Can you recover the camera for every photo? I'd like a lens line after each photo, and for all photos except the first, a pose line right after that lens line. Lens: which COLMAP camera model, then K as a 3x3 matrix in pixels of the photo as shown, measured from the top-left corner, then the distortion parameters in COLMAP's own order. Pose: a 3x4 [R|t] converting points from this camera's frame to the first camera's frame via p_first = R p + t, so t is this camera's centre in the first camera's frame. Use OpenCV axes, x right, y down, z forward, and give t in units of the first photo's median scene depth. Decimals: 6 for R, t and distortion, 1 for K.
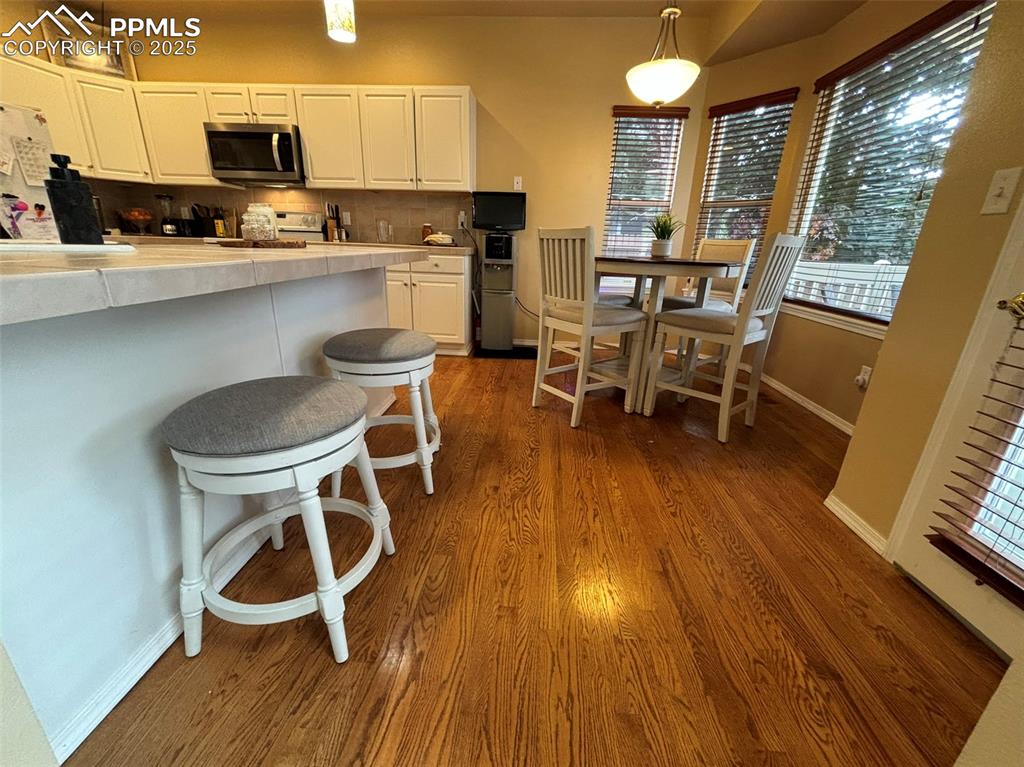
lens RADIAL K [[413.3, 0, 508.4], [0, 413.3, 383.1], [0, 0, 1]] dist [0.001761, -0.000473]
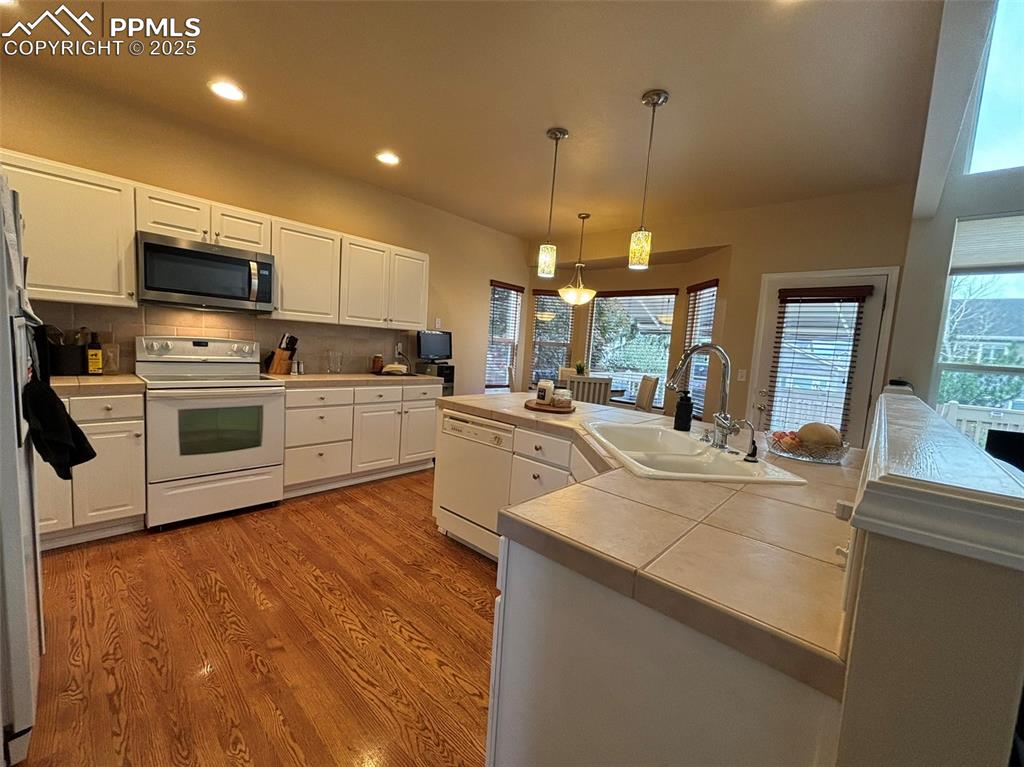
lens RADIAL K [[413.3, 0, 508.4], [0, 413.3, 383.1], [0, 0, 1]] dist [0.001761, -0.000473]
pose [[0.631687, -0.059306, 0.772952, -1.378407], [0.207722, 0.973558, -0.095061, -0.239946], [-0.746876, 0.220607, 0.627303, 0.160105]]
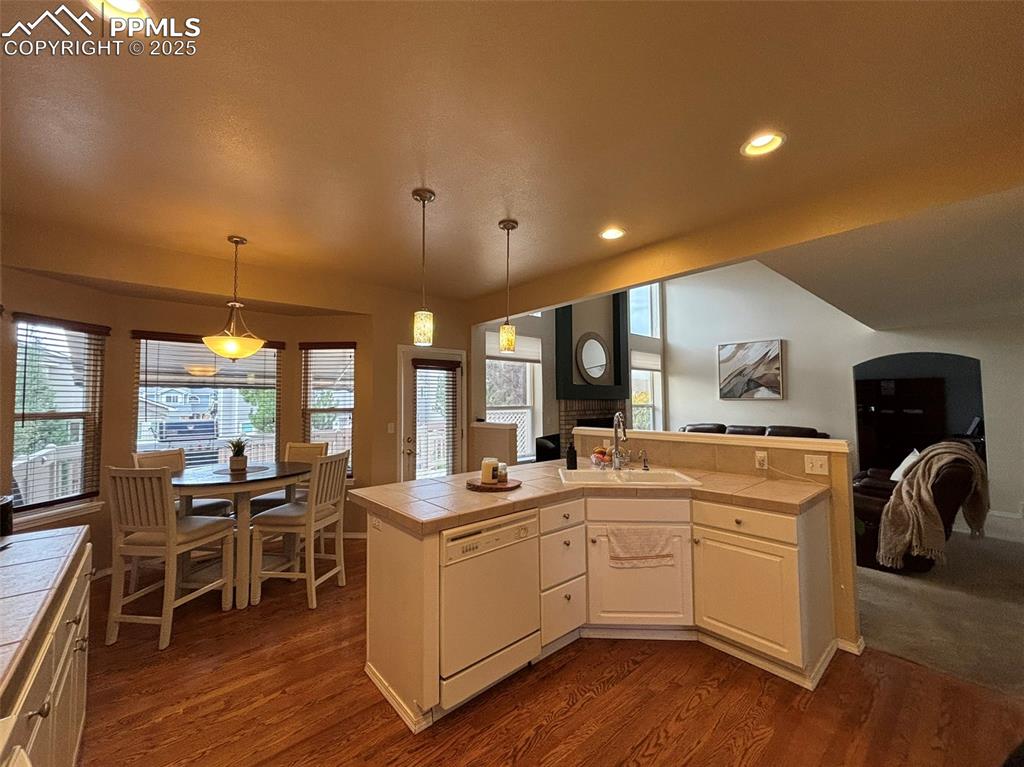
lens RADIAL K [[411.8, 0, 509.2], [0, 411.8, 386.2], [0, 0, 1]] dist [0.007107, 0.000038]
pose [[-0.699096, 0.002447, 0.715023, -1.268358], [0.221993, 0.951321, 0.213793, -0.737762], [-0.679693, 0.308192, -0.665608, 1.411543]]
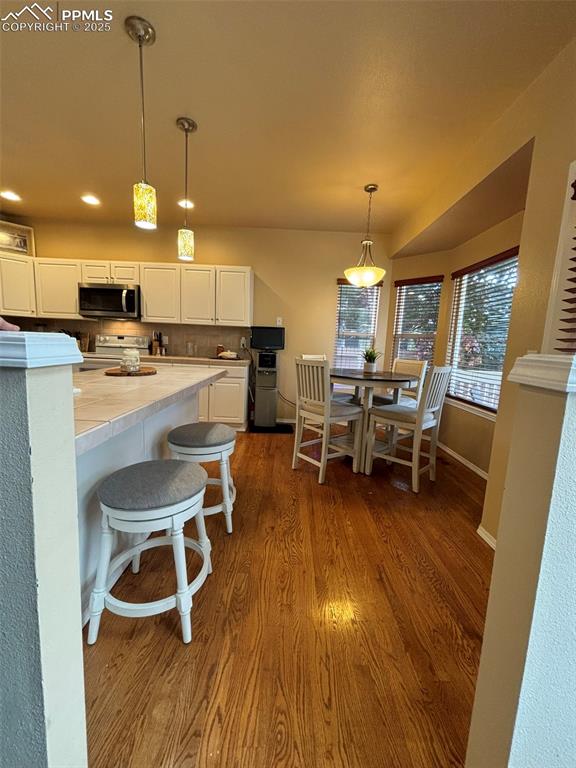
lens RADIAL K [[308.8, 0, 288.0], [0, 308.8, 384.0], [0, 0, 1]] dist [0.007107, 0.000038]
pose [[0.997646, 0.004040, 0.068459, -0.041025], [0.009234, 0.981260, -0.192469, -0.036453], [-0.067953, 0.192648, 0.978912, -0.178425]]
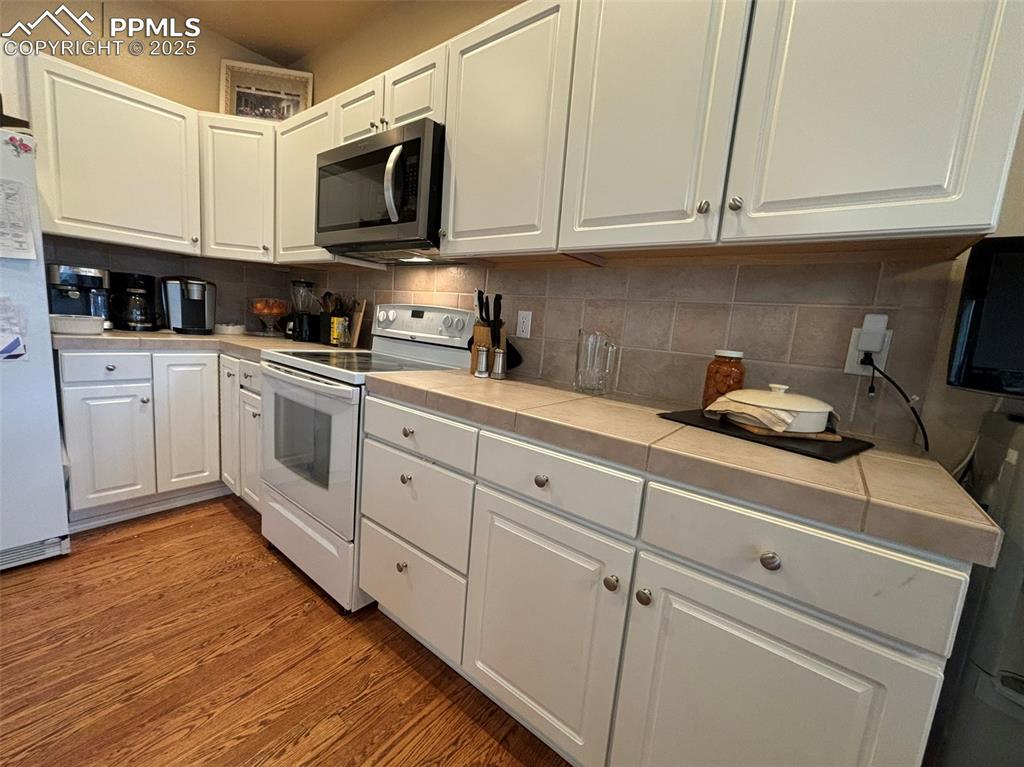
lens RADIAL K [[411.8, 0, 509.2], [0, 411.8, 386.2], [0, 0, 1]] dist [0.007107, 0.000038]
pose [[0.830943, 0.120882, -0.543066, -0.273847], [-0.227107, 0.964781, -0.132743, -0.476623], [0.507894, 0.233636, 0.829131, 1.128738]]
